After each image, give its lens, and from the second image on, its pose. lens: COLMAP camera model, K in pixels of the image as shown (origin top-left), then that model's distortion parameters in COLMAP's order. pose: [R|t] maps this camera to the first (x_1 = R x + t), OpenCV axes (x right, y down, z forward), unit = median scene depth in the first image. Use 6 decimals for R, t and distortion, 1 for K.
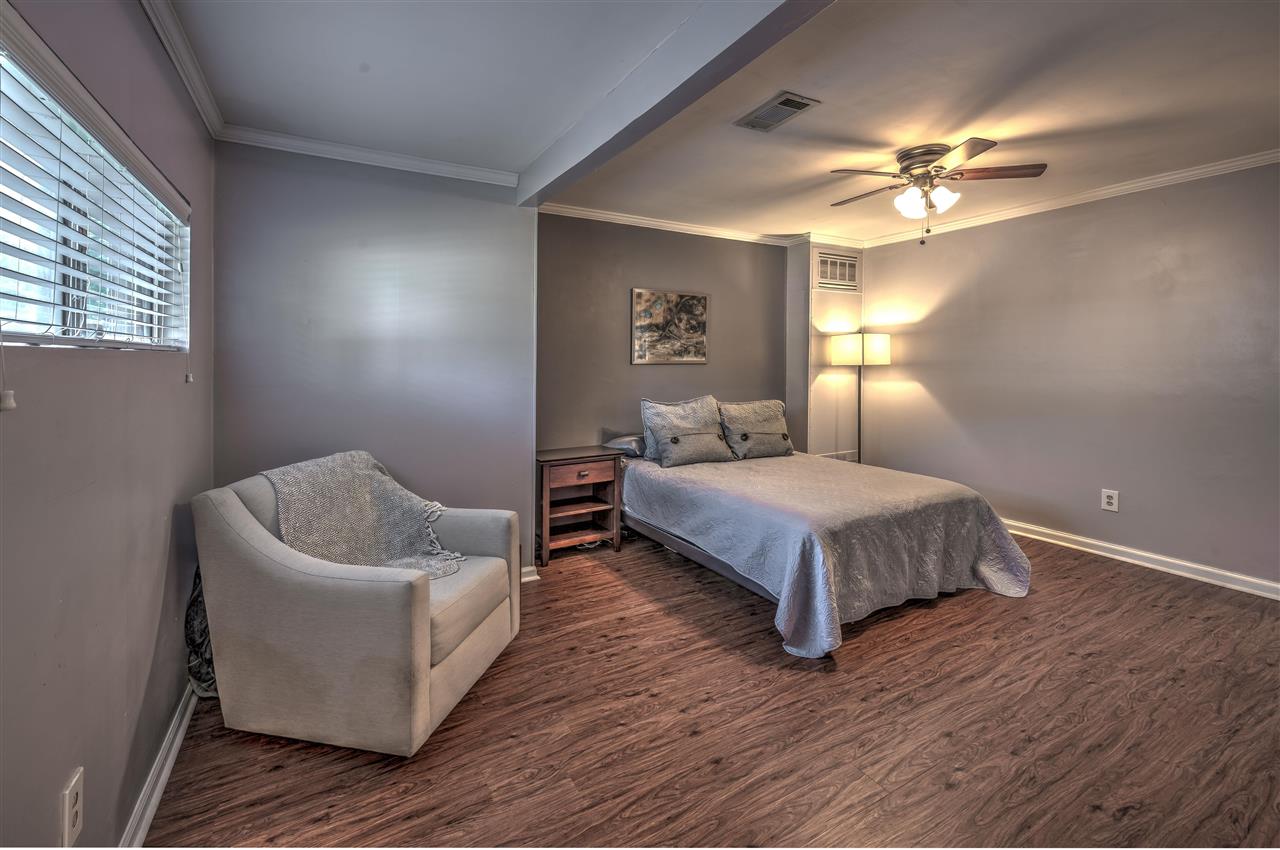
lens RADIAL K [[543.2, 0, 637.9], [0, 543.2, 362.3], [0, 0, 1]] dist [-0.000369, -0.000059]
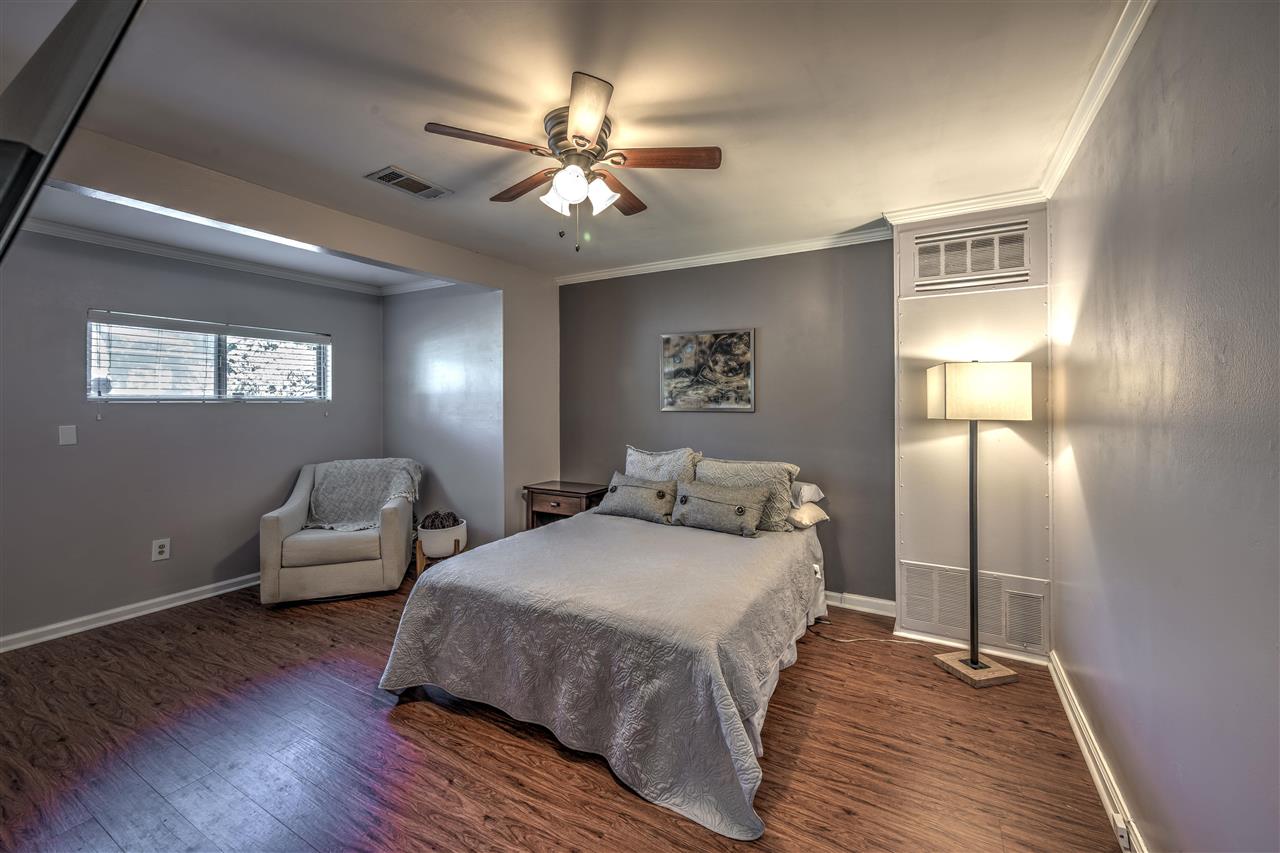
lens RADIAL K [[511.0, 0, 628.2], [0, 511.0, 397.9], [0, 0, 1]] dist [0.001498, 0.000016]
pose [[0.509570, -0.005722, -0.860410, 0.732389], [-0.005708, 0.999933, -0.010031, -0.010753], [0.860410, 0.010022, 0.509503, 0.456436]]
